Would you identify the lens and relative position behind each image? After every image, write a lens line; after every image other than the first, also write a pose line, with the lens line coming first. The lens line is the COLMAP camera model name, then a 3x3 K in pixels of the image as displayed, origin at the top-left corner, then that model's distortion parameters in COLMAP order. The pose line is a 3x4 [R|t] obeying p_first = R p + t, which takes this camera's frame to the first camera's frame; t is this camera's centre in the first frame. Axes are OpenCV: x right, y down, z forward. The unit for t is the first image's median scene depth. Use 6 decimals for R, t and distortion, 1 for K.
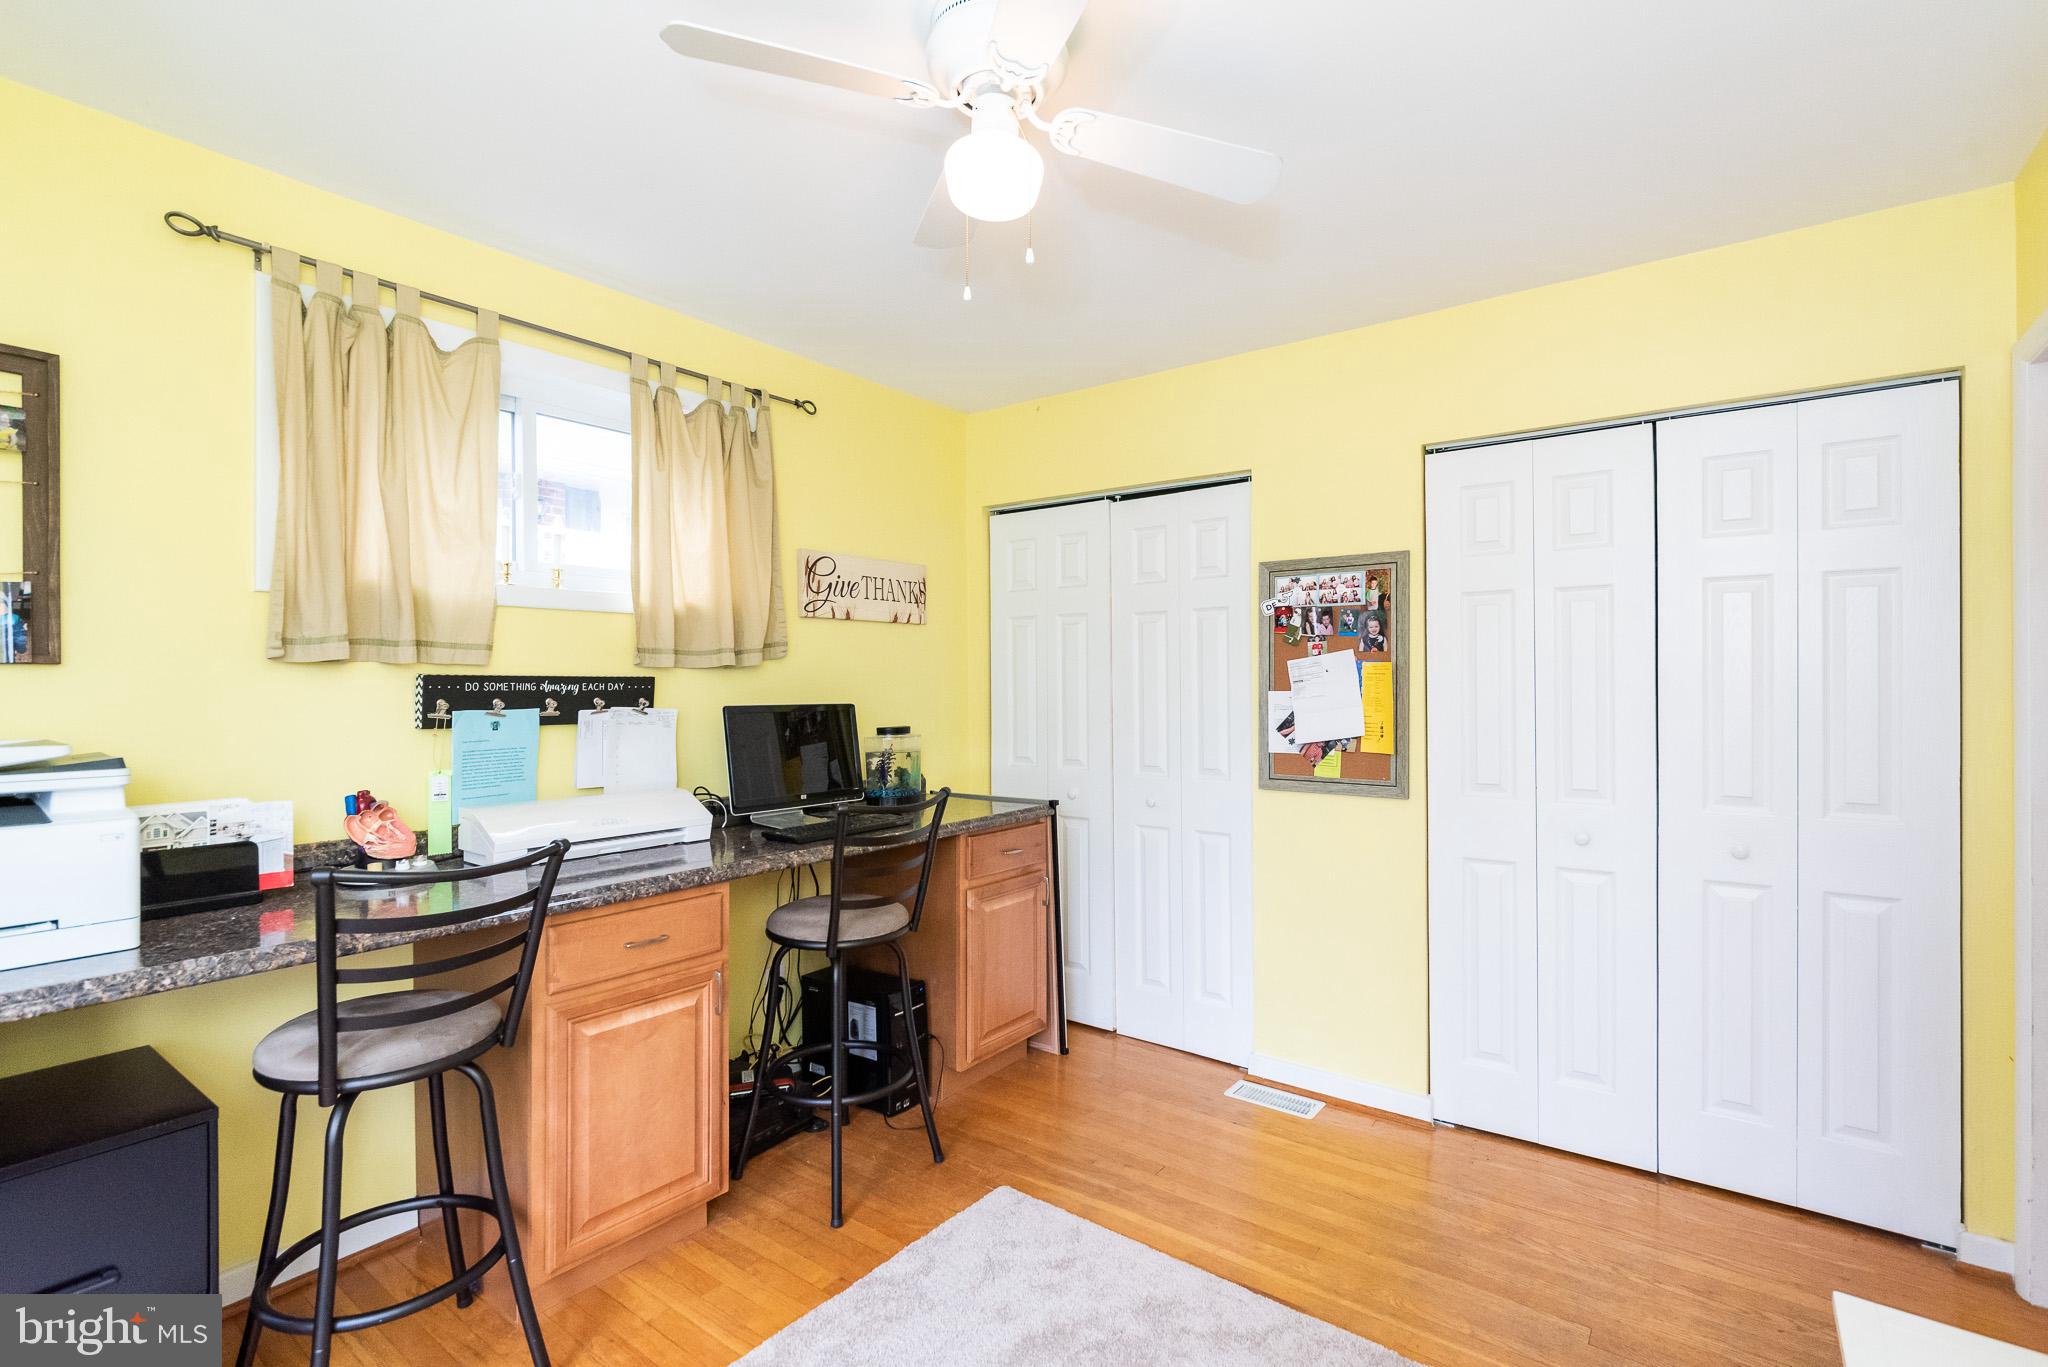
lens RADIAL K [[951.2, 0, 1024.0], [0, 951.2, 694.7], [0, 0, 1]] dist [0.004740, 0.001028]
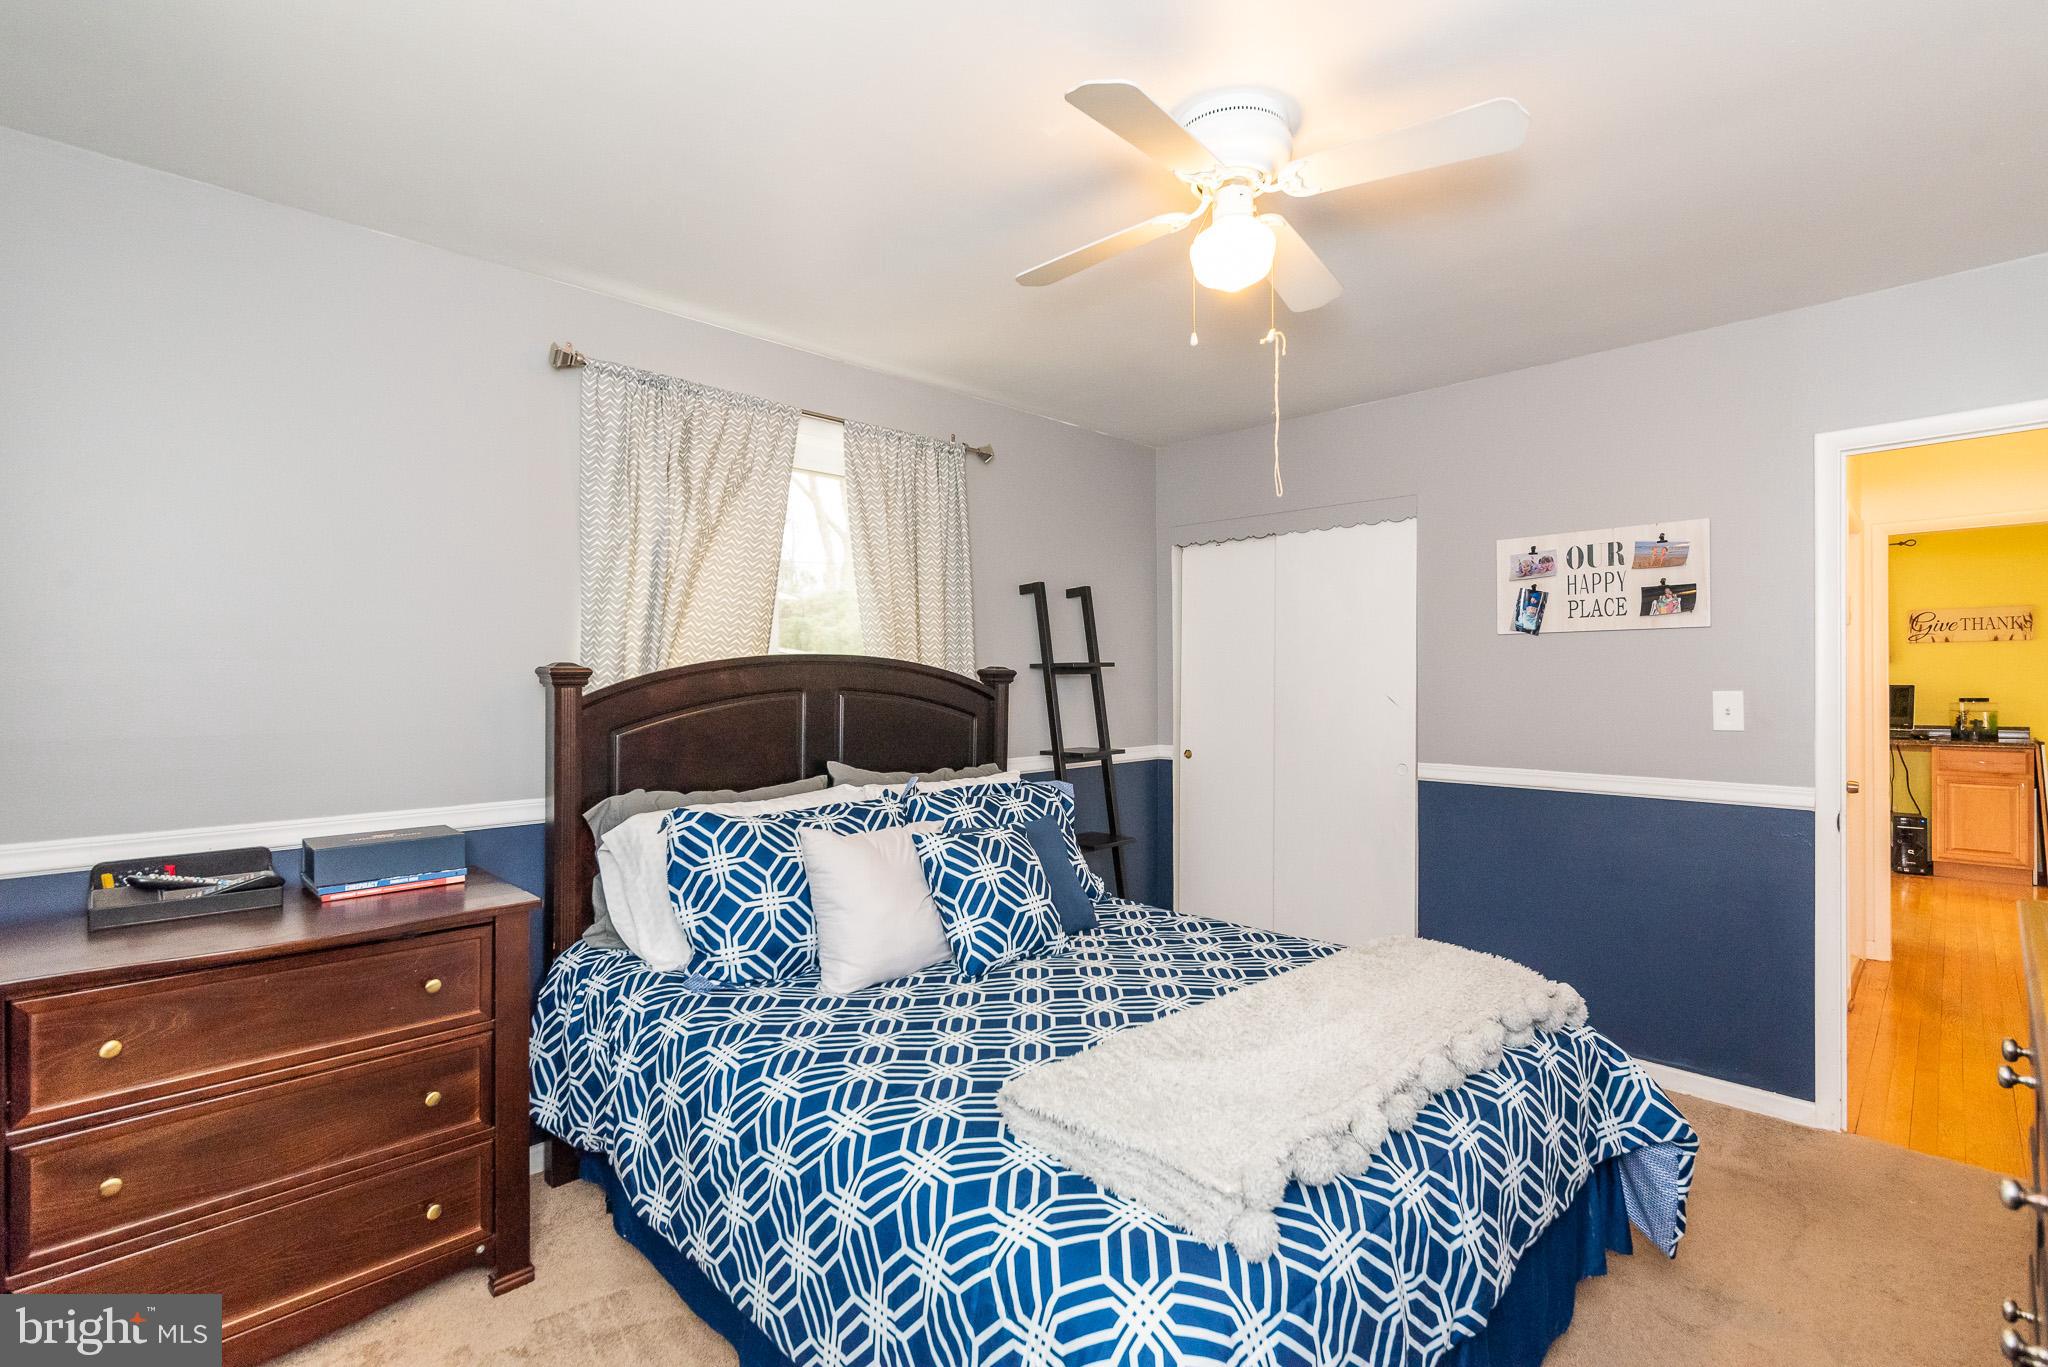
lens RADIAL K [[911.5, 0, 1024.4], [0, 911.5, 681.4], [0, 0, 1]] dist [-0.005290, -0.000336]
pose [[-0.140538, 0.006582, -0.990053, 1.906428], [-0.005451, 0.999958, 0.007422, -0.002168], [0.990060, 0.006440, -0.140496, -0.603867]]
